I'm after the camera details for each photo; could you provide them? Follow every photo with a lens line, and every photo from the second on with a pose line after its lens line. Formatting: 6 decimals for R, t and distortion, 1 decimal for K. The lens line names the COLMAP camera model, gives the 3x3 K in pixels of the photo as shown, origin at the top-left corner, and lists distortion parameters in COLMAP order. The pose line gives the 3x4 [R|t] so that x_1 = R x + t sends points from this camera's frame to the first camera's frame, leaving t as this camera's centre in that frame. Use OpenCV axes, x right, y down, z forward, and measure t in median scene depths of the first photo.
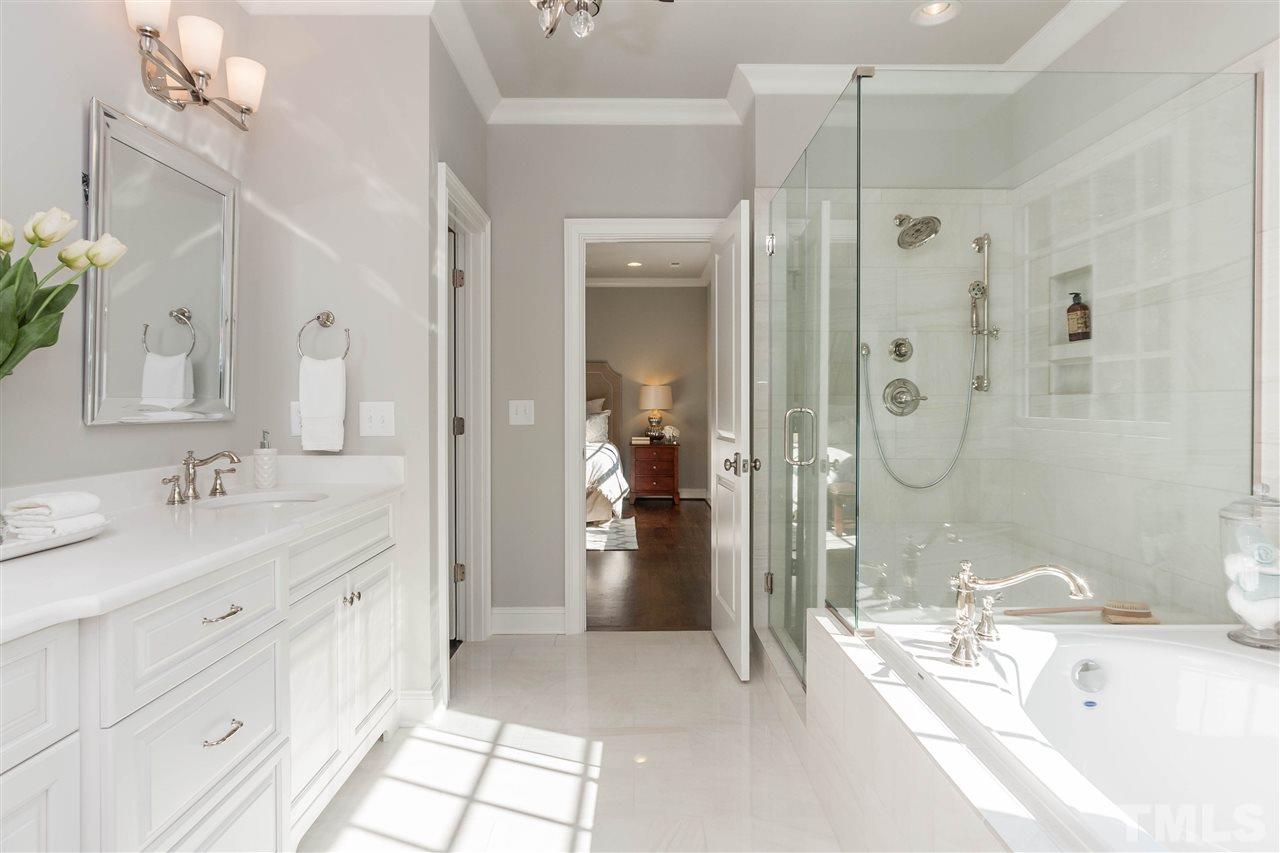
lens RADIAL K [[738.9, 0, 648.4], [0, 738.9, 417.5], [0, 0, 1]] dist [-0.014905, 0.002152]
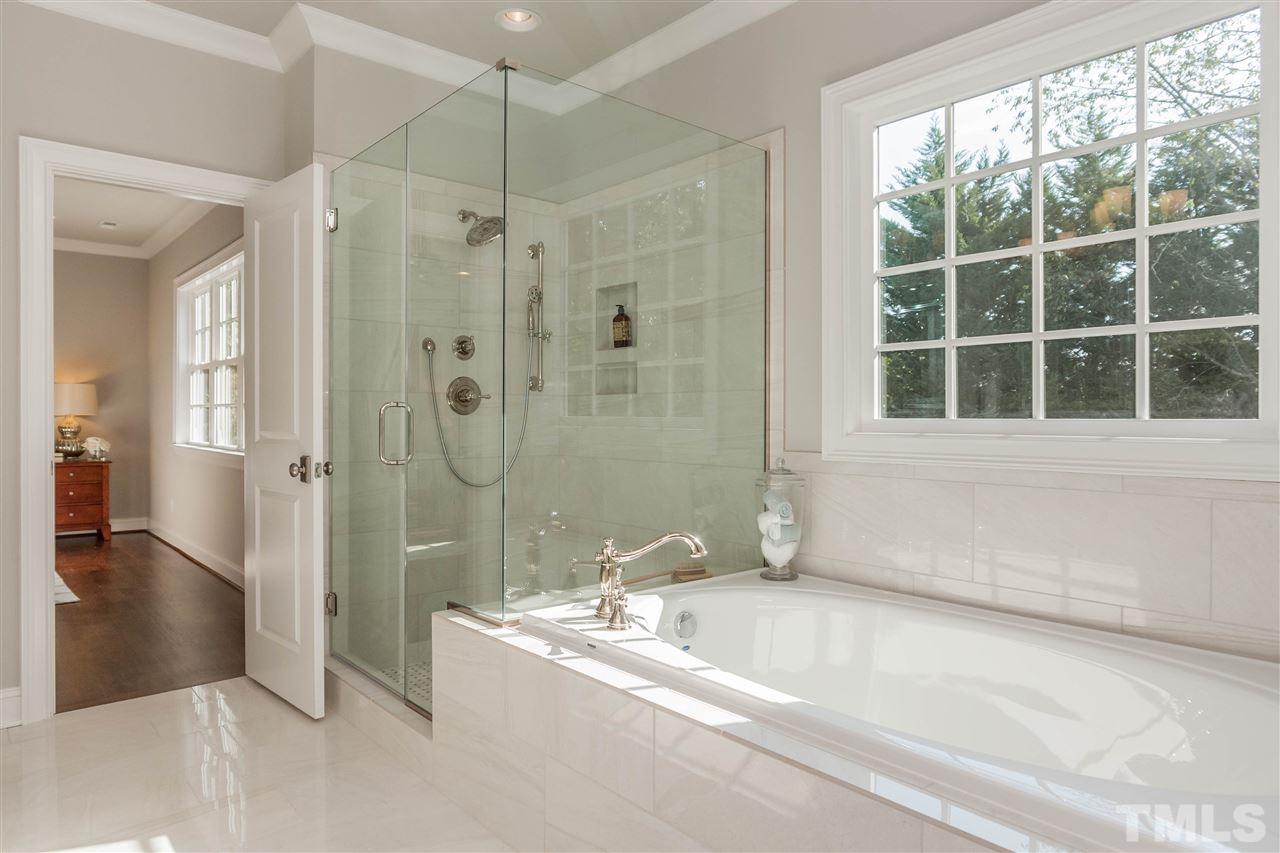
lens RADIAL K [[787.5, 0, 675.3], [0, 787.5, 426.8], [0, 0, 1]] dist [-0.021743, 0.002404]
pose [[0.744291, -0.009337, 0.667790, -0.171179], [0.011253, 0.999936, 0.001438, 0.018083], [-0.667761, 0.006444, 0.744348, 0.036466]]
